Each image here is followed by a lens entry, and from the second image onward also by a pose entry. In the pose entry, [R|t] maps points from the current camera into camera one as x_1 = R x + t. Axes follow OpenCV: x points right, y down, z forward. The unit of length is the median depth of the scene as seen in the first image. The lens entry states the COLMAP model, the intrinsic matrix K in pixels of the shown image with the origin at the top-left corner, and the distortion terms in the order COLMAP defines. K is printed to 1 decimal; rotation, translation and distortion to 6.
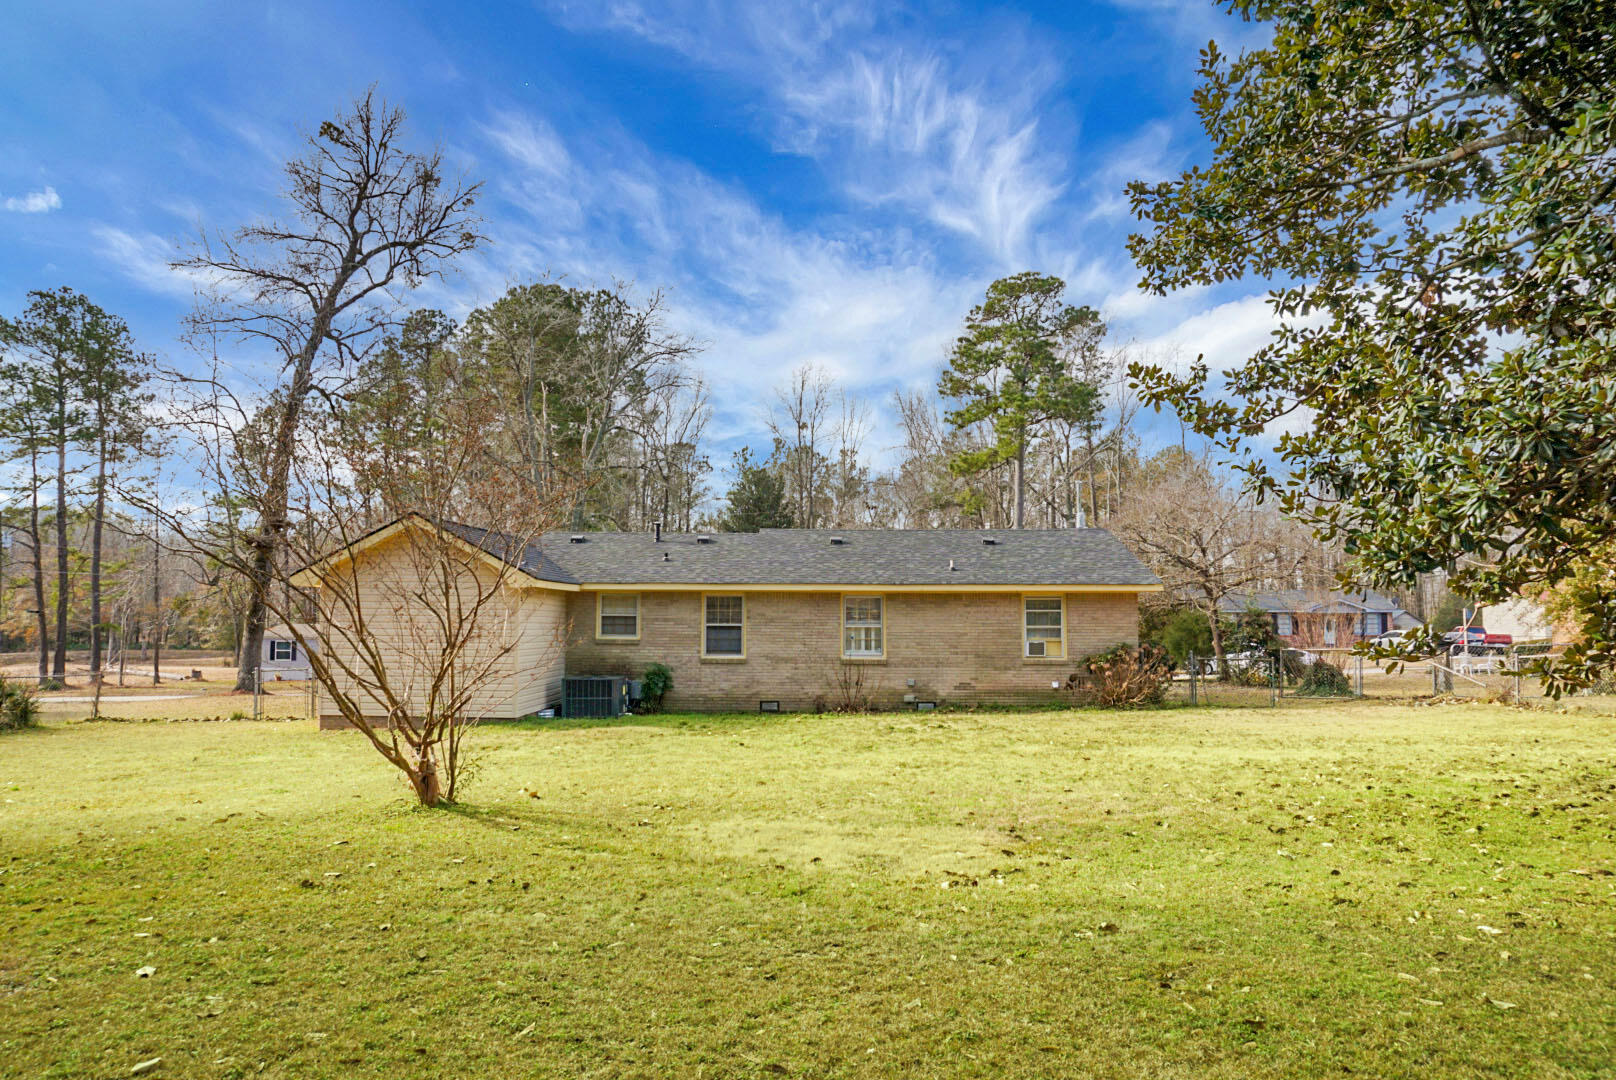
lens RADIAL K [[1091.4, 0, 807.9], [0, 1091.4, 540.7], [0, 0, 1]] dist [-0.037785, 0.001926]
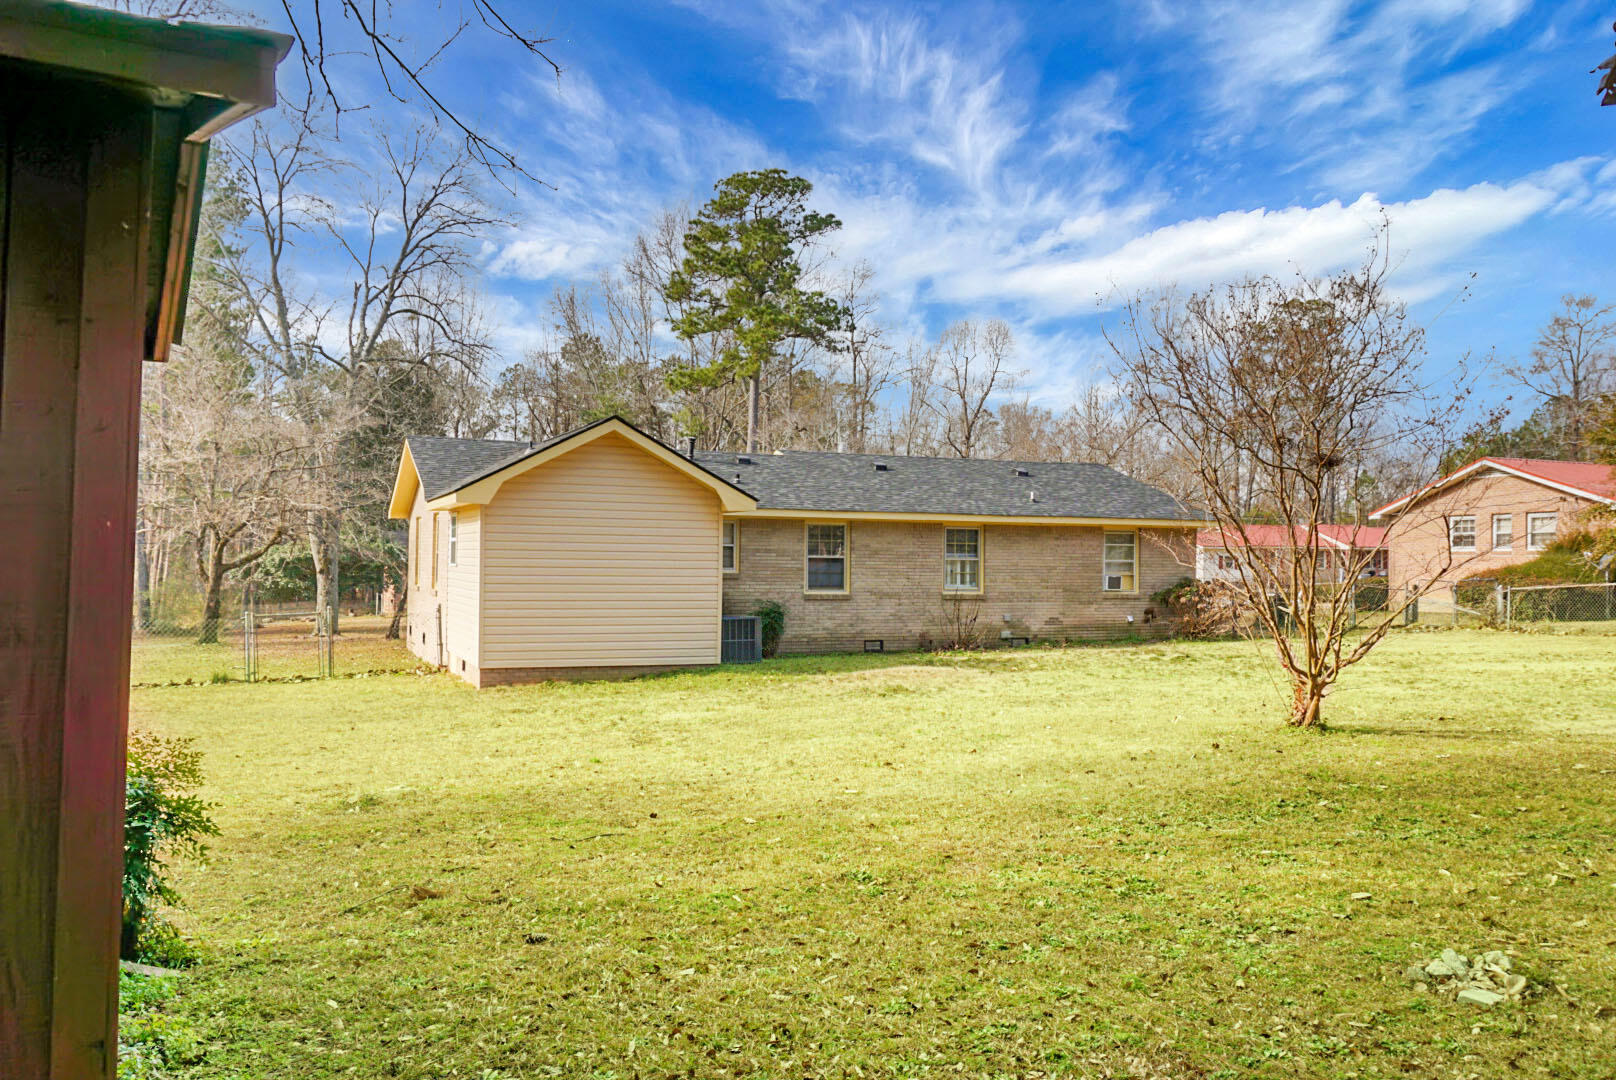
lens RADIAL K [[1279.4, 0, 807.7], [0, 1279.4, 540.0], [0, 0, 1]] dist [0.002553, 0.000843]
pose [[0.914418, 0.011474, 0.404608, -0.518466], [-0.033636, 0.998295, 0.047710, 0.013705], [-0.403371, -0.057236, 0.913245, 0.047091]]
